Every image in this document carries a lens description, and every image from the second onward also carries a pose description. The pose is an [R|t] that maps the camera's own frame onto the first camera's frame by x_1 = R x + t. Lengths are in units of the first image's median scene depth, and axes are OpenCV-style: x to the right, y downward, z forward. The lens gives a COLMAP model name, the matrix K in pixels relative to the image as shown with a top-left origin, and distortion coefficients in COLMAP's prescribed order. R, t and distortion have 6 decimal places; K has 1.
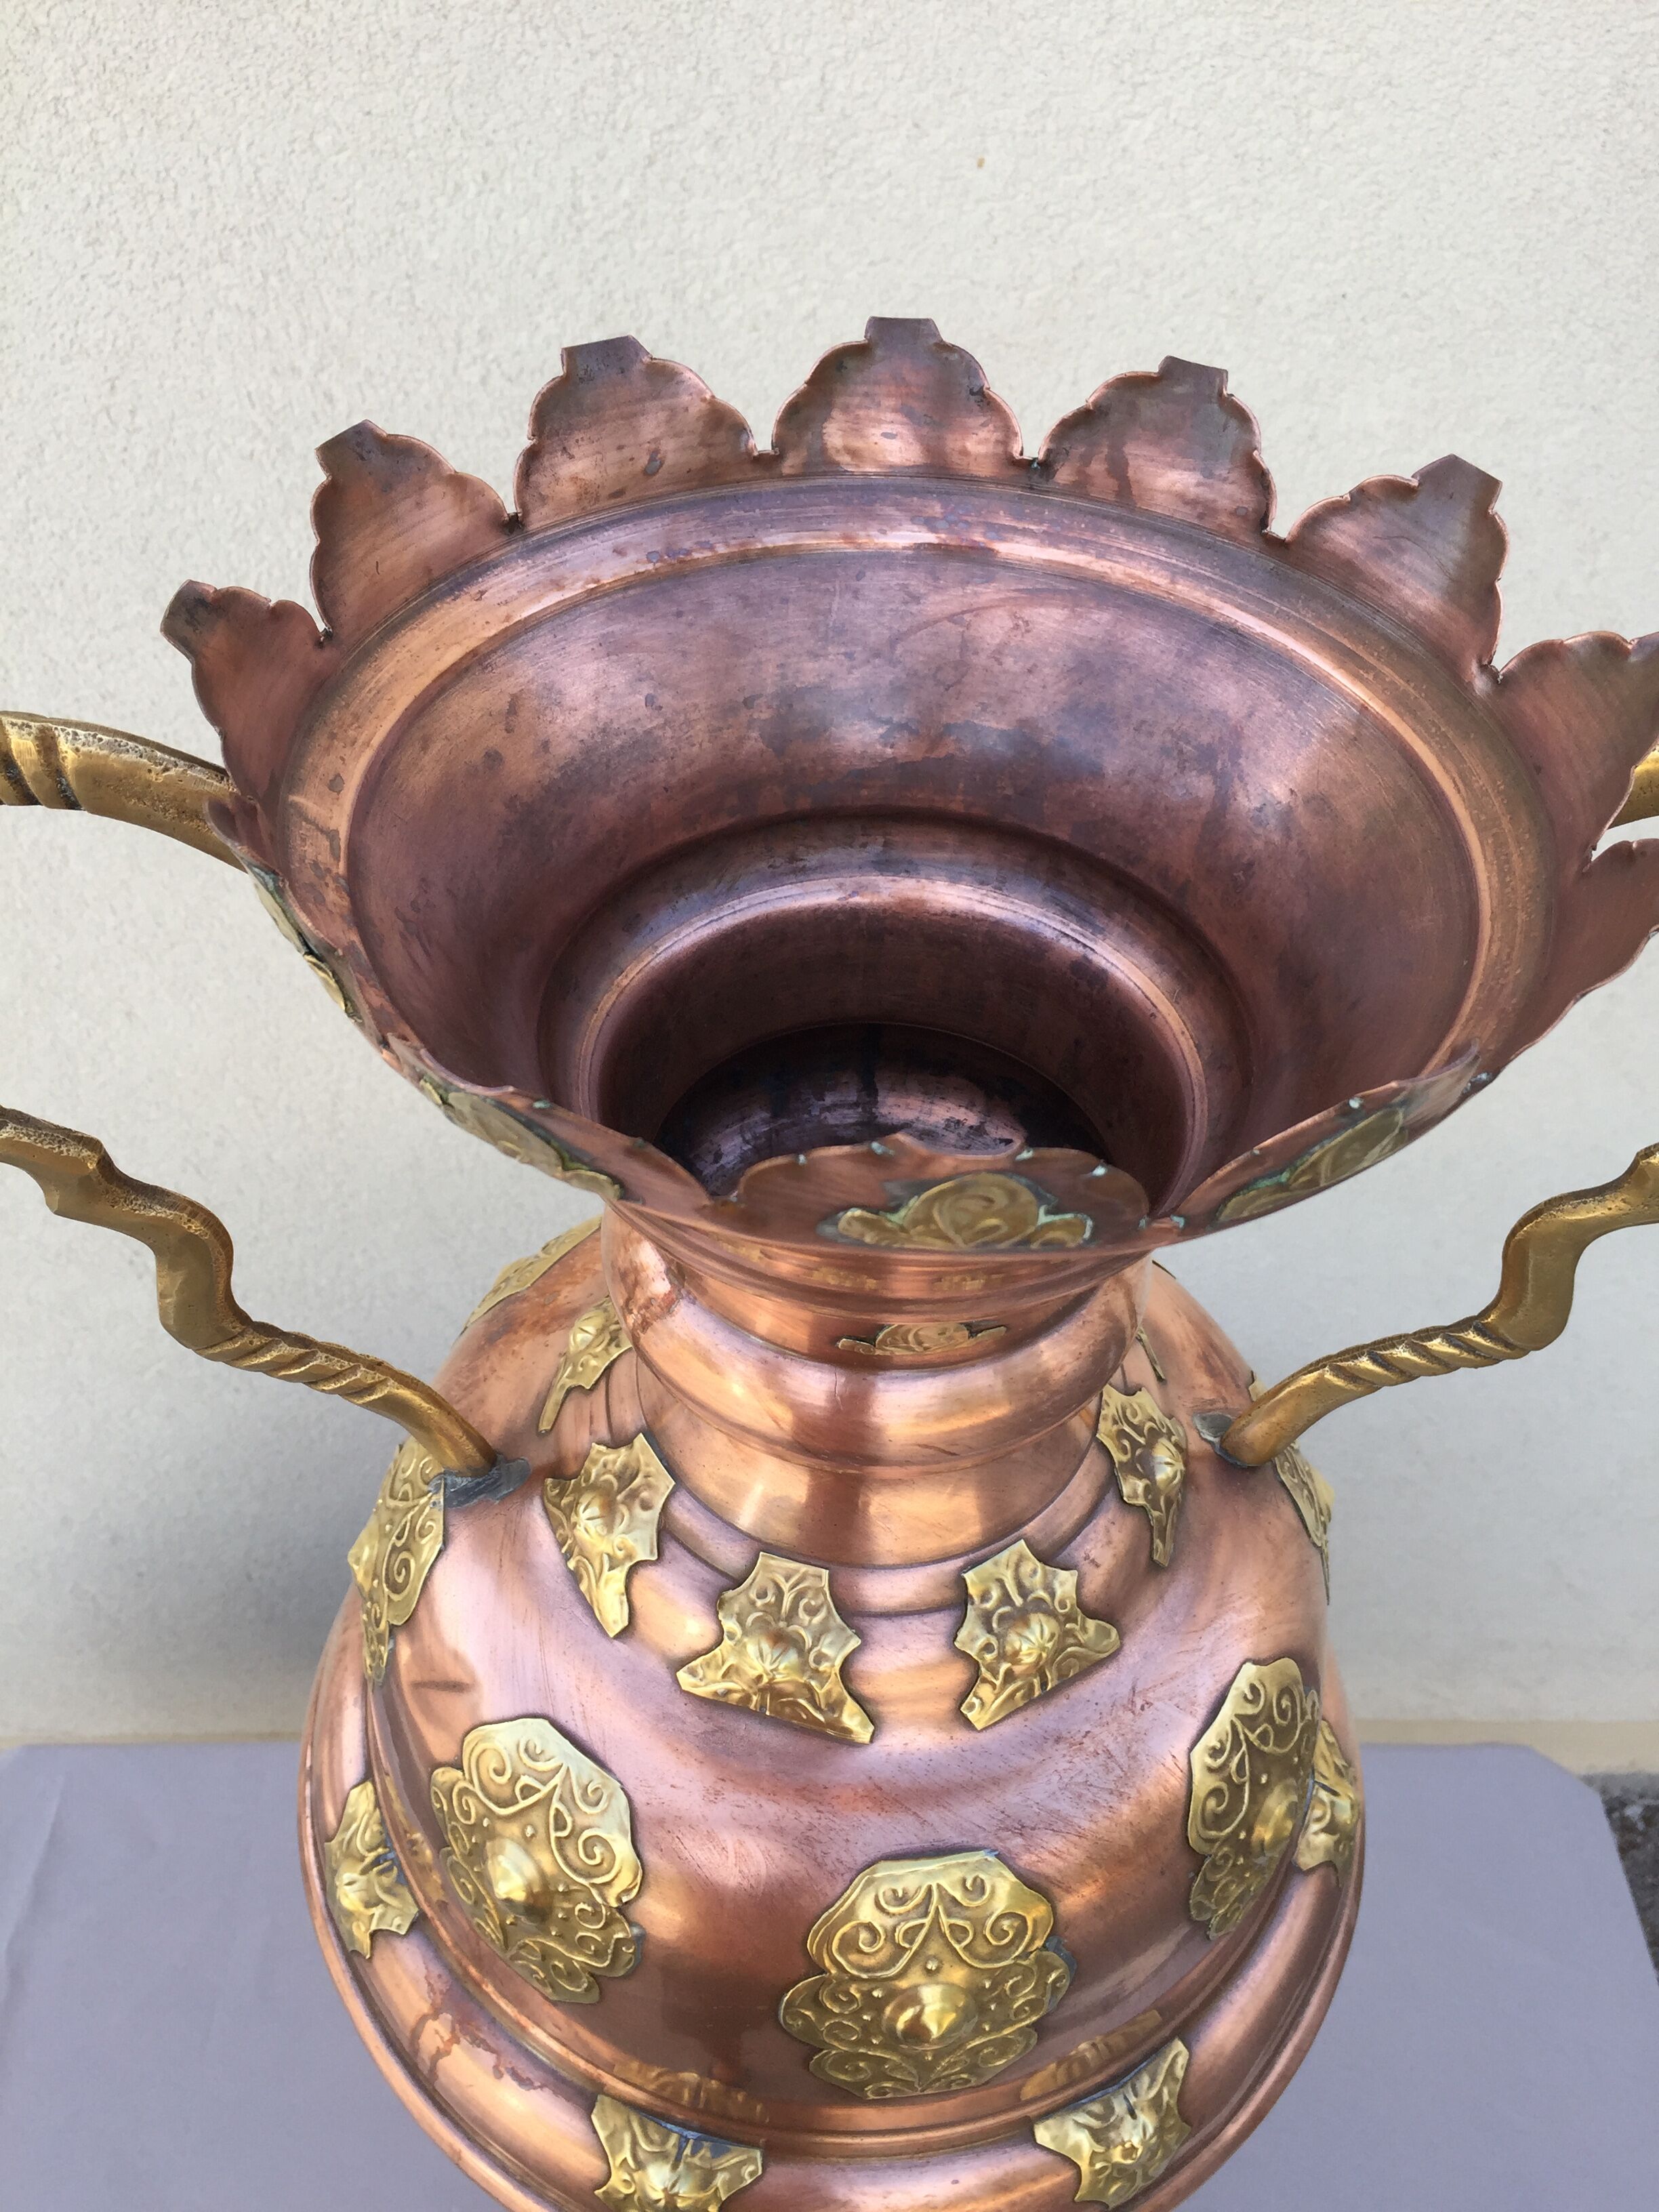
lens RADIAL K [[1868.0, 0, 825.3], [0, 1868.0, 1066.6], [0, 0, 1]] dist [0.080654, -0.126258]
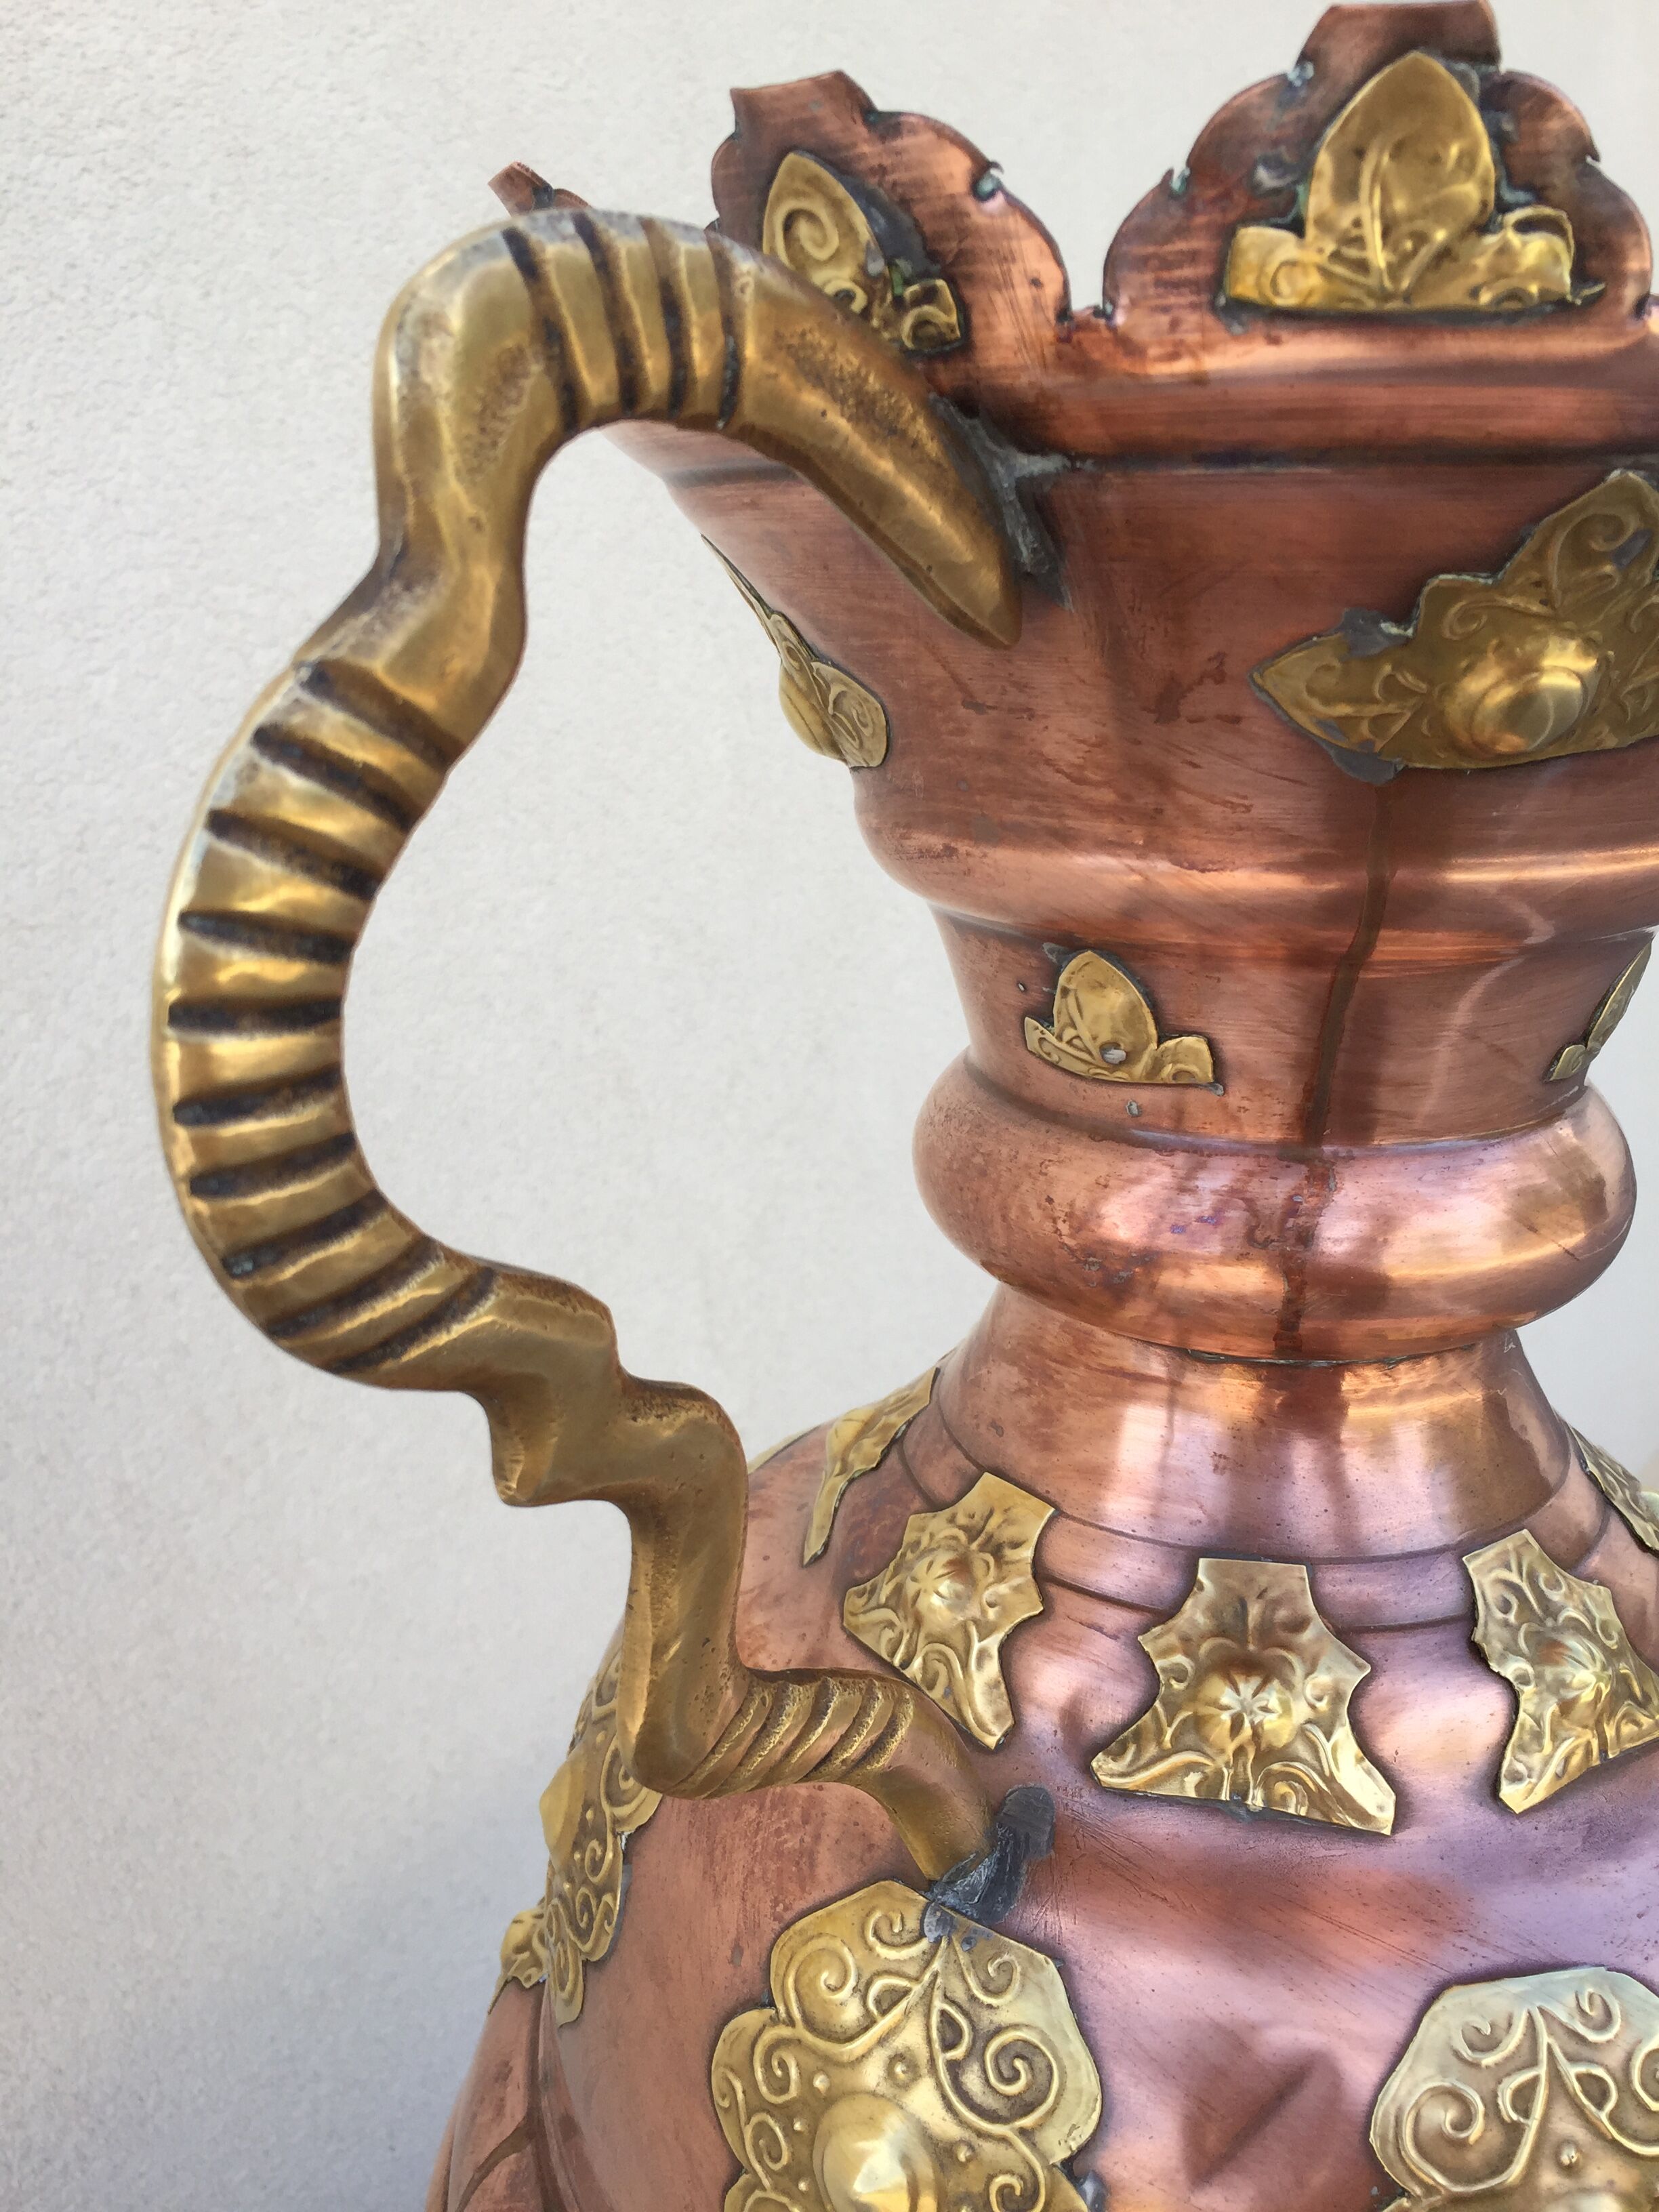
lens RADIAL K [[1868.0, 0, 825.3], [0, 1868.0, 1066.6], [0, 0, 1]] dist [0.080654, -0.126258]
pose [[0.659459, -0.267376, 0.702584, -0.628452], [0.551668, 0.807015, -0.210688, 0.124160], [-0.510663, 0.526533, 0.679696, 0.531524]]
